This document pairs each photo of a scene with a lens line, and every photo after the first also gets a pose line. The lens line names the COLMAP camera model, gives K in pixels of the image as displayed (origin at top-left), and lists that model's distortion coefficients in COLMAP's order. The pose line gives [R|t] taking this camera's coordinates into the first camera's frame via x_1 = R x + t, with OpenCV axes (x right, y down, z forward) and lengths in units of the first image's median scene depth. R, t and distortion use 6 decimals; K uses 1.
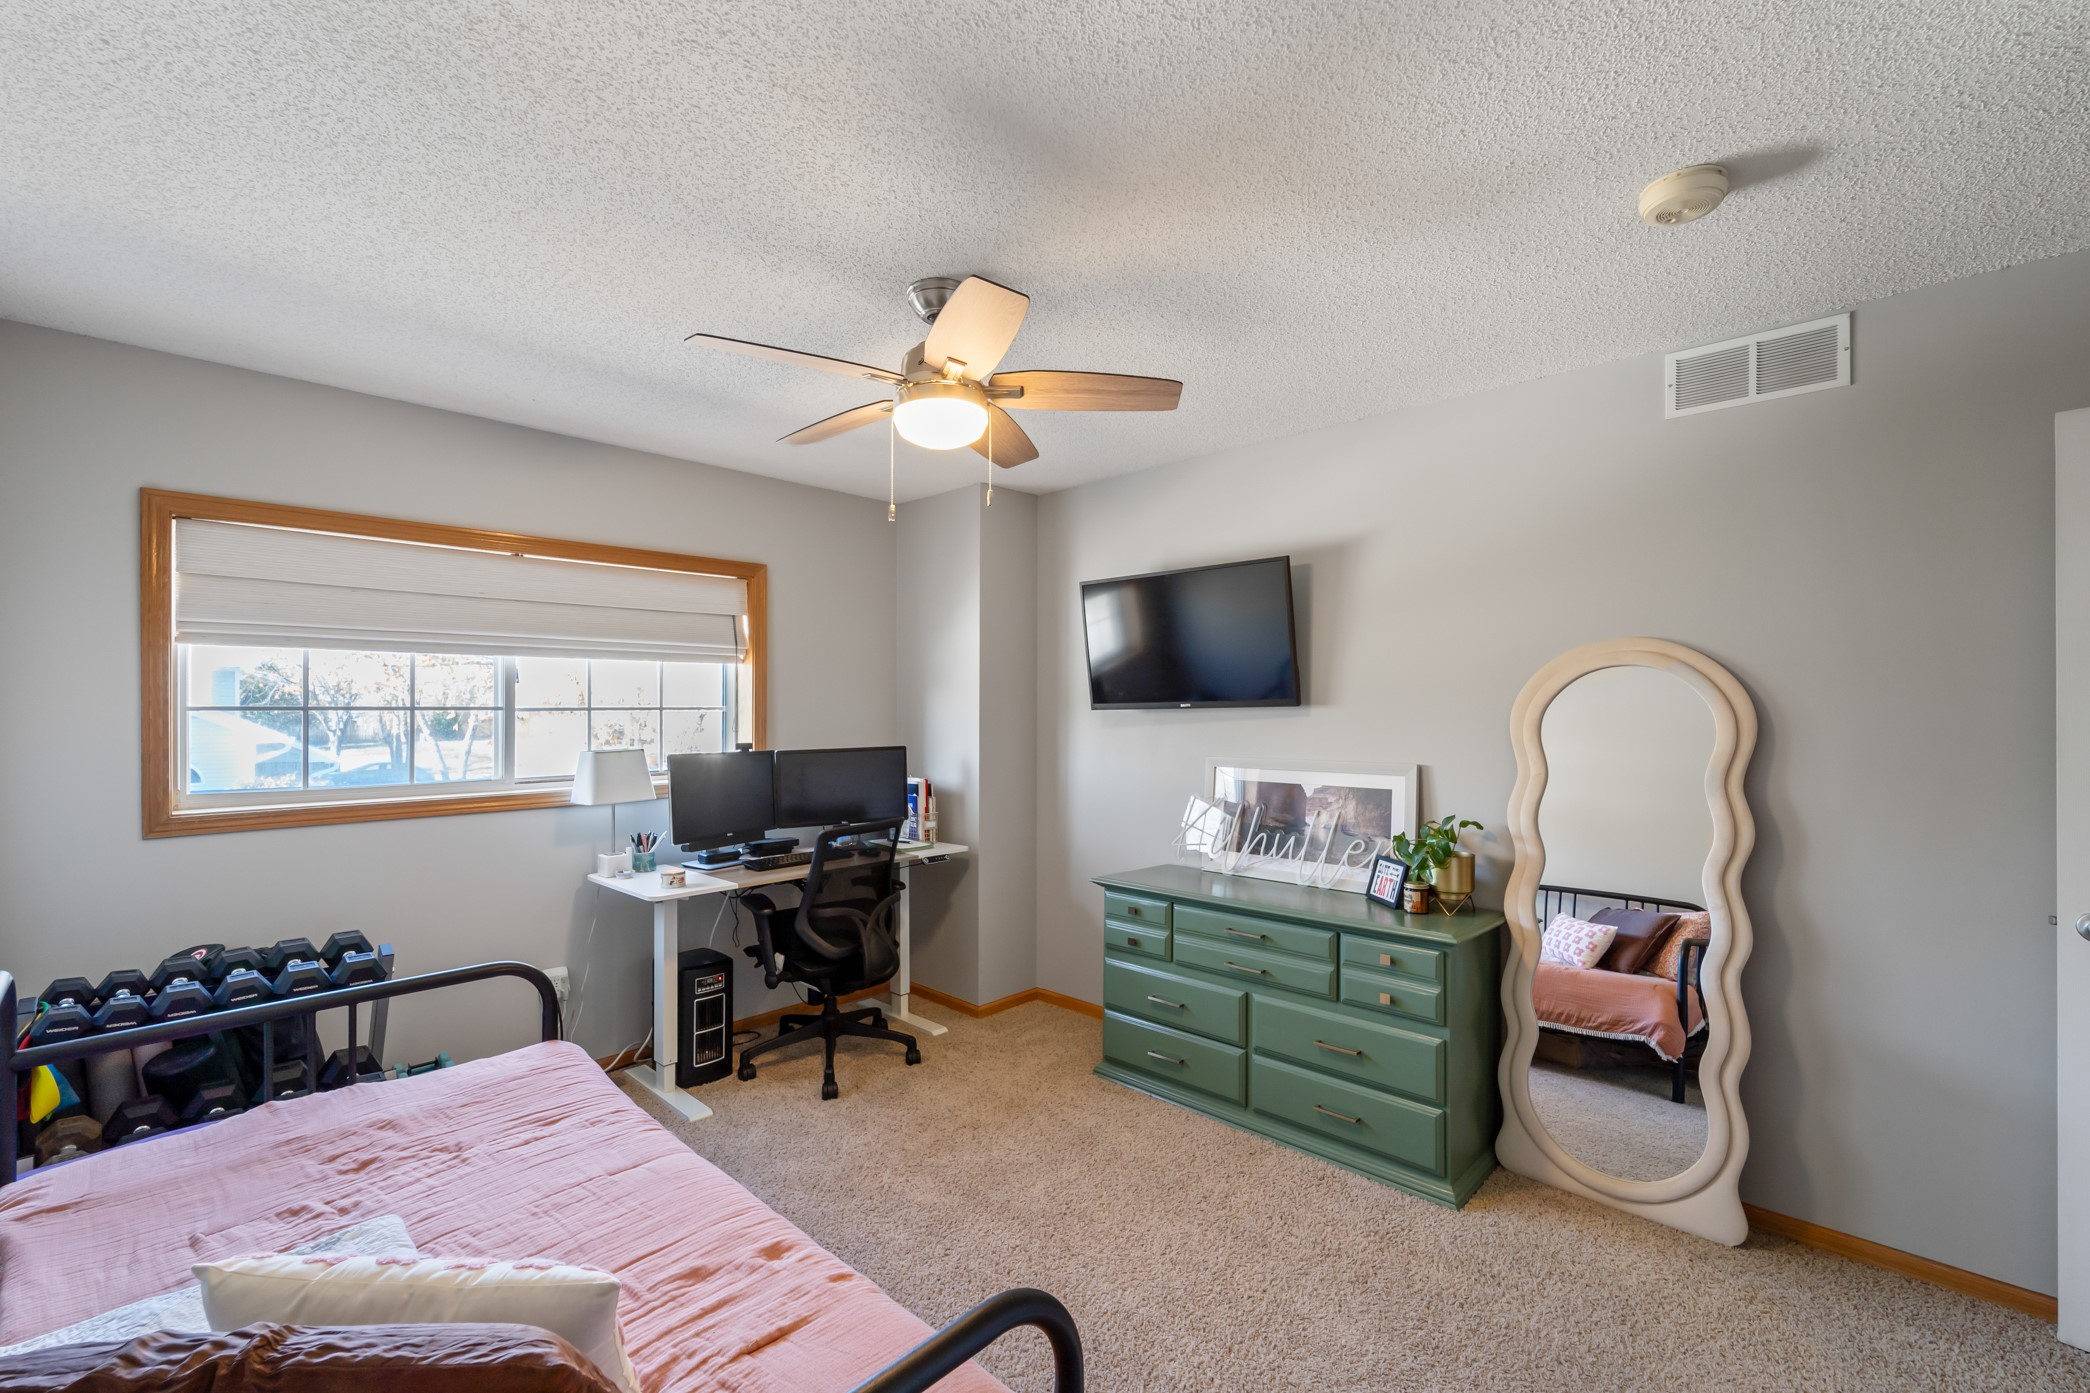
lens RADIAL K [[878.1, 0, 1046.4], [0, 878.1, 710.1], [0, 0, 1]] dist [0.000847, -0.000310]
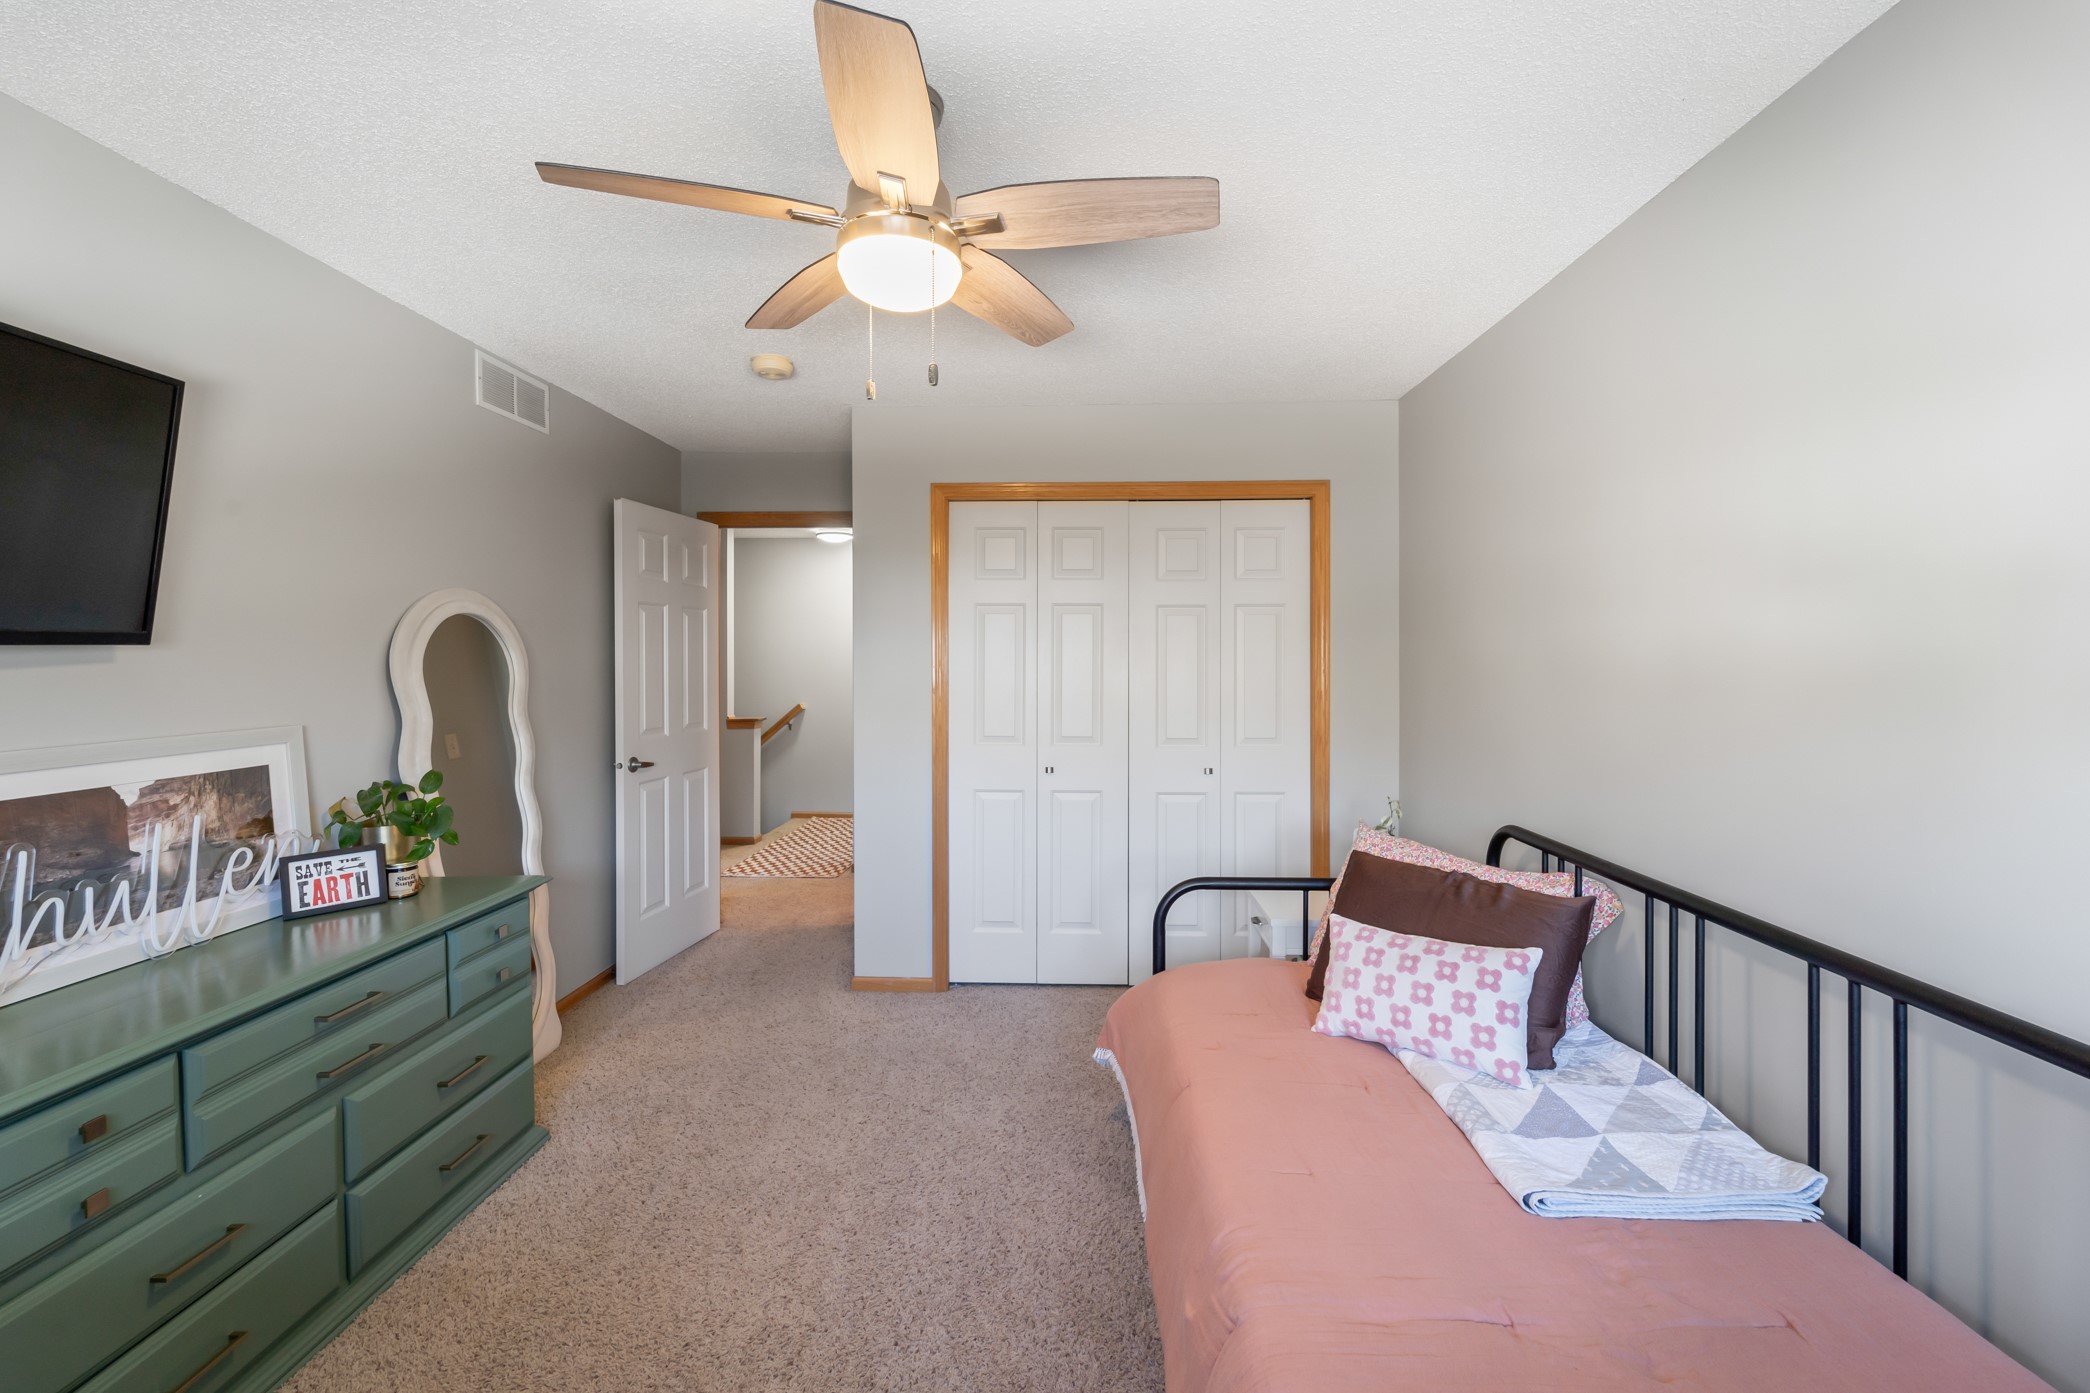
lens RADIAL K [[895.2, 0, 1072.5], [0, 895.2, 652.4], [0, 0, 1]] dist [0.002535, -0.000051]
pose [[-0.693748, 0.004048, 0.720206, -0.541791], [-0.002350, 0.999966, -0.007884, 0.003734], [-0.720214, -0.007162, -0.693715, 0.973802]]
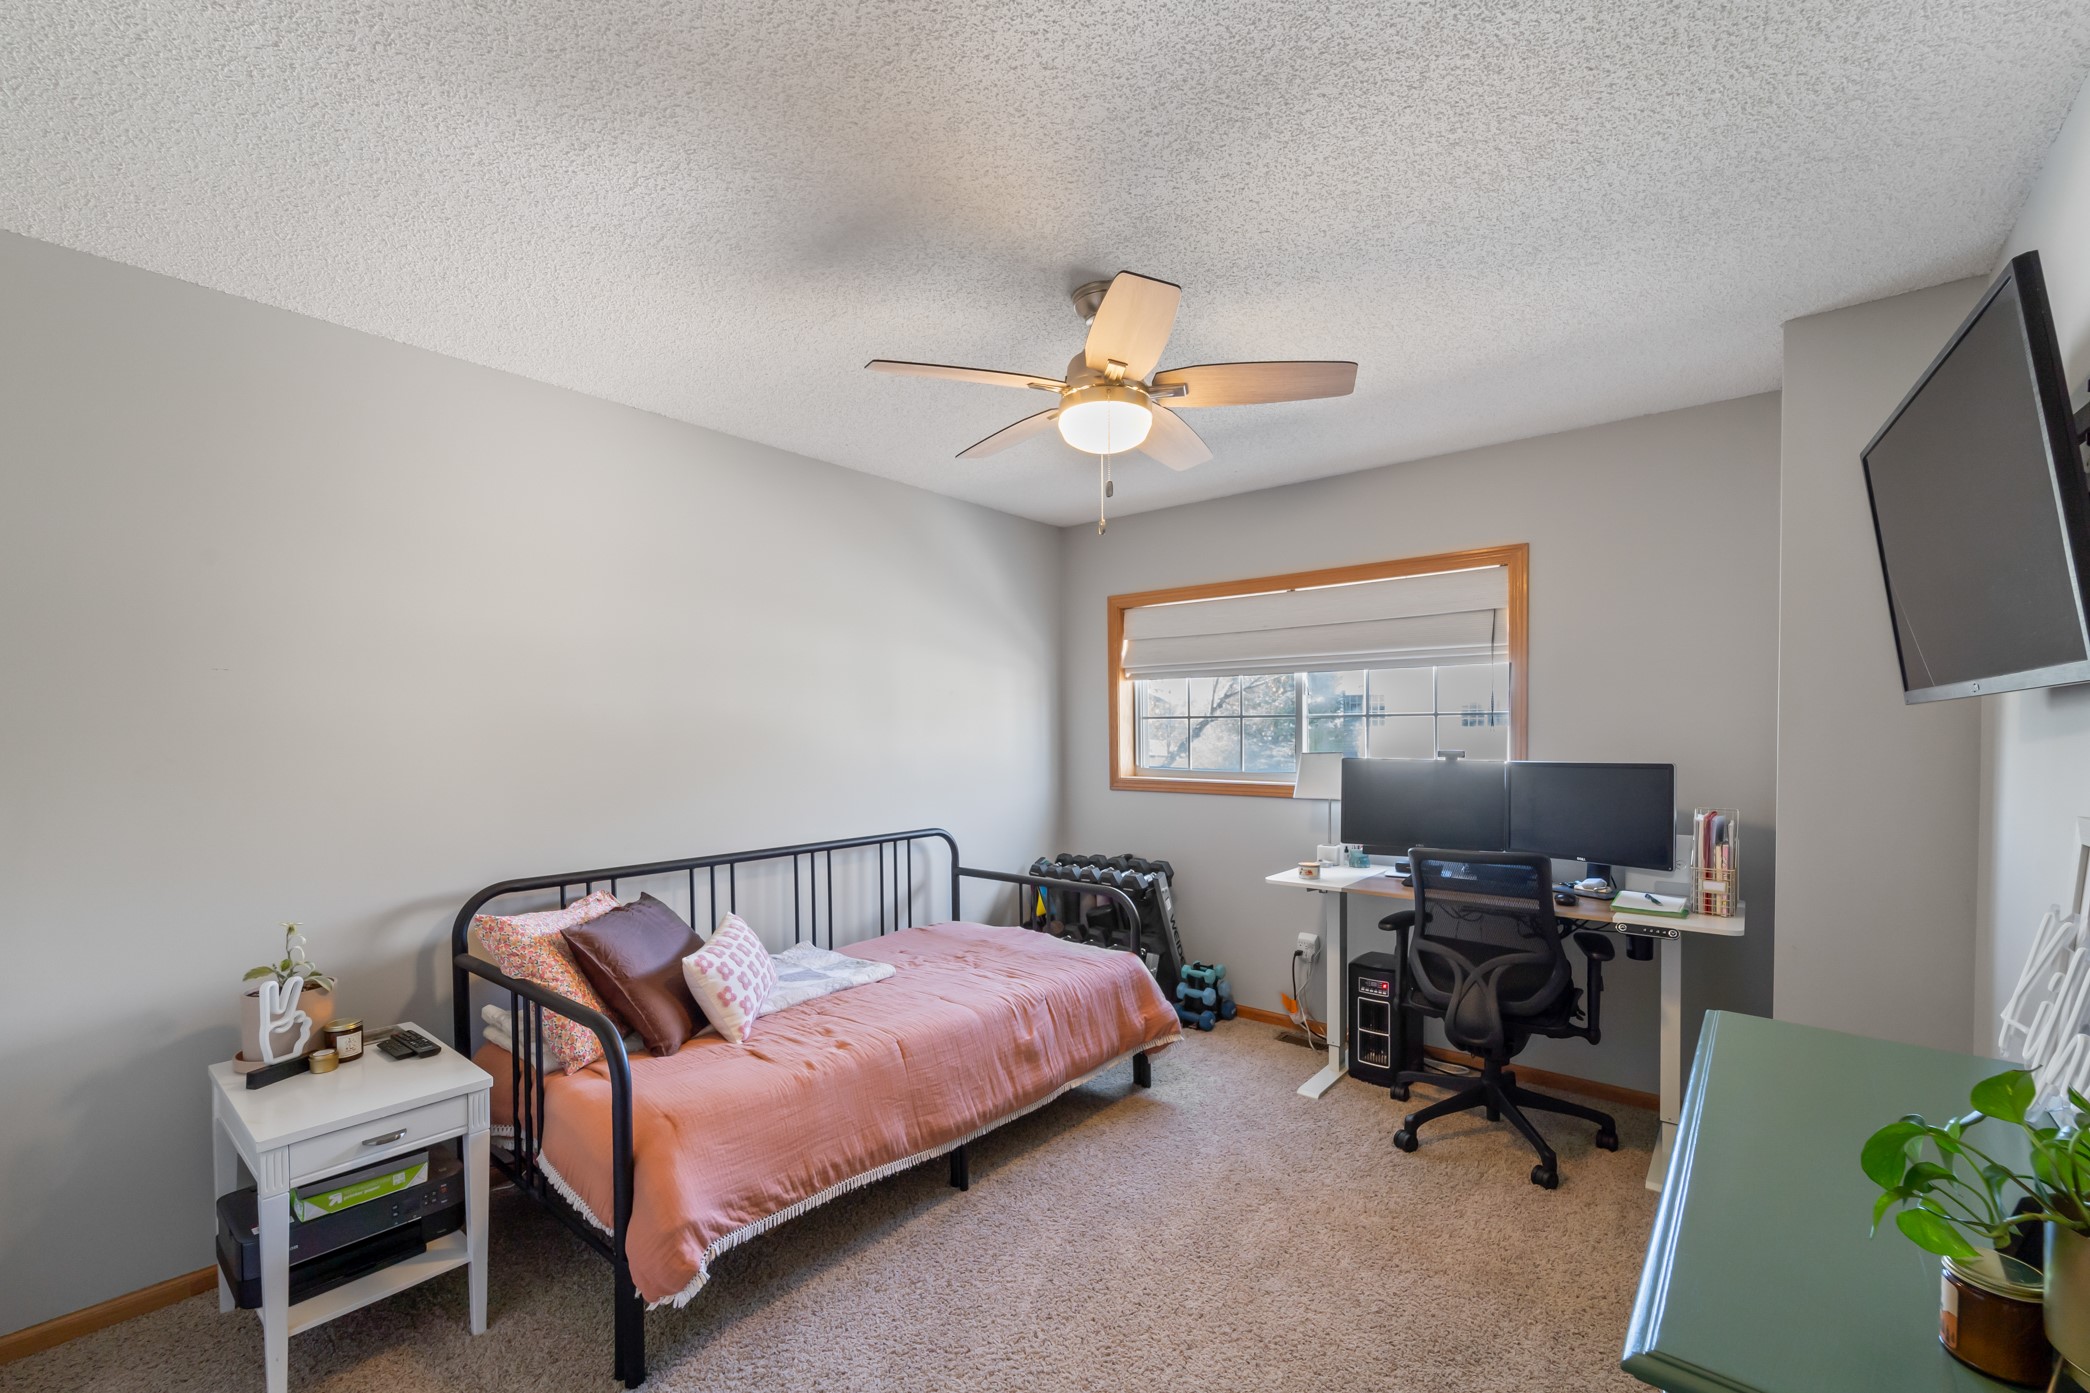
lens RADIAL K [[866.9, 0, 1038.3], [0, 866.9, 739.2], [0, 0, 1]] dist [0.013224, -0.000084]
pose [[0.068886, 0.016124, -0.997494, 0.599799], [0.005659, 0.999847, 0.016553, 0.009362], [0.997609, -0.006785, 0.068784, 0.570138]]
